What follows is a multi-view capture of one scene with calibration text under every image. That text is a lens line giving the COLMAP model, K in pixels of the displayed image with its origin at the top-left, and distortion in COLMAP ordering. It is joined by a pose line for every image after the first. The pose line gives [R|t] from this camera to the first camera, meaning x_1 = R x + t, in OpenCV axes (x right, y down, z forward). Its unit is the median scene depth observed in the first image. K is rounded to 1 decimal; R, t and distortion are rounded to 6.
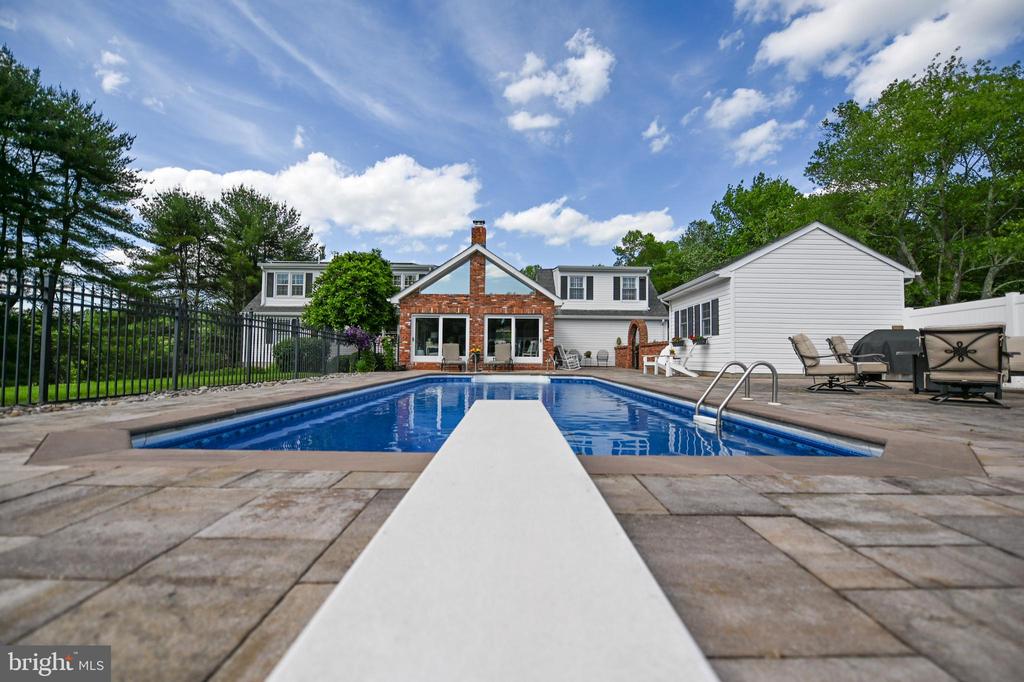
lens RADIAL K [[424.4, 0, 512.0], [0, 424.4, 341.0], [0, 0, 1]] dist [-0.002114, -0.000378]
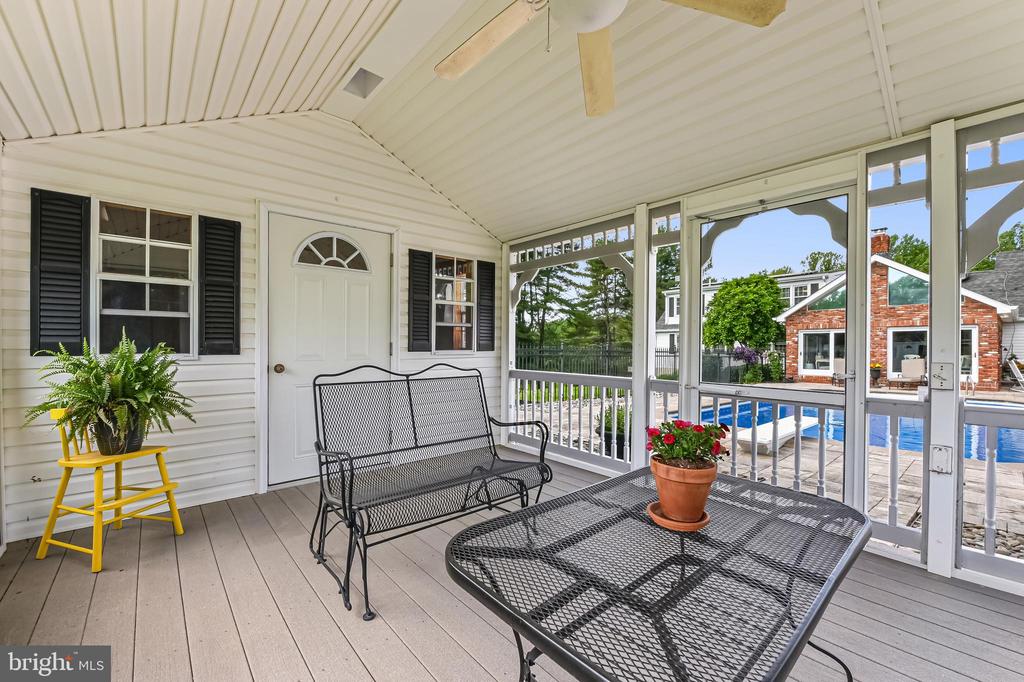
lens RADIAL K [[416.6, 0, 512.0], [0, 416.6, 341.0], [0, 0, 1]] dist [-0.011013, -0.000009]
pose [[0.645351, -0.021117, -0.763594, 0.095187], [0.019441, 0.999748, -0.011218, -0.037938], [0.763639, -0.007606, 0.645599, -0.231632]]
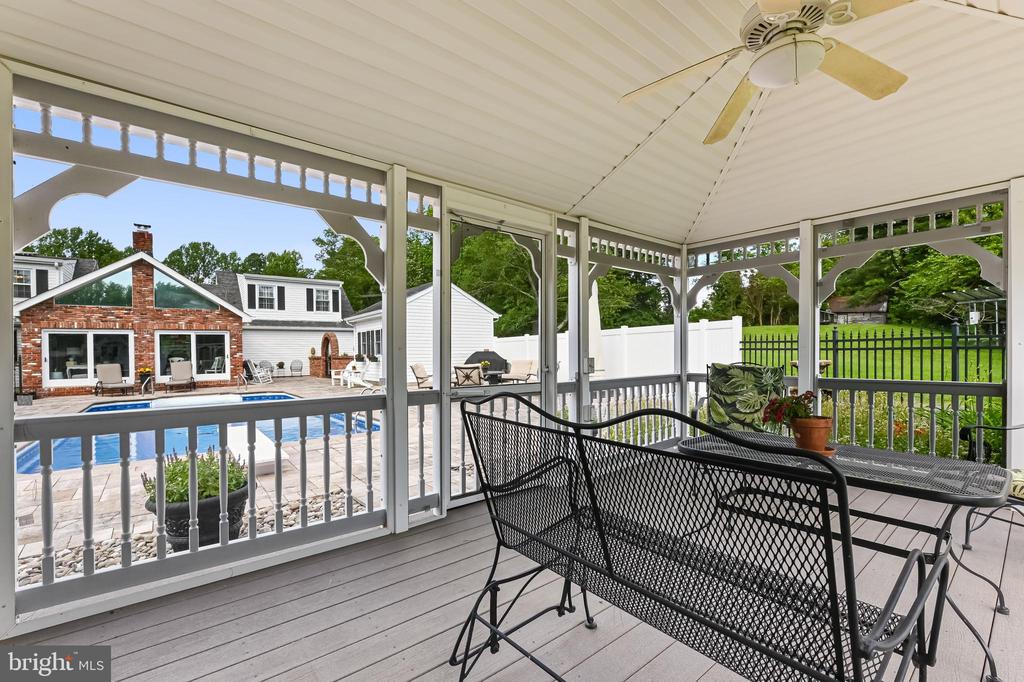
lens RADIAL K [[438.3, 0, 512.4], [0, 438.3, 352.8], [0, 0, 1]] dist [-0.011988, -0.000040]
pose [[0.788256, -0.025462, 0.614821, -0.033323], [0.005536, 0.999397, 0.034291, -0.040862], [-0.615323, -0.023627, 0.787921, -0.213613]]
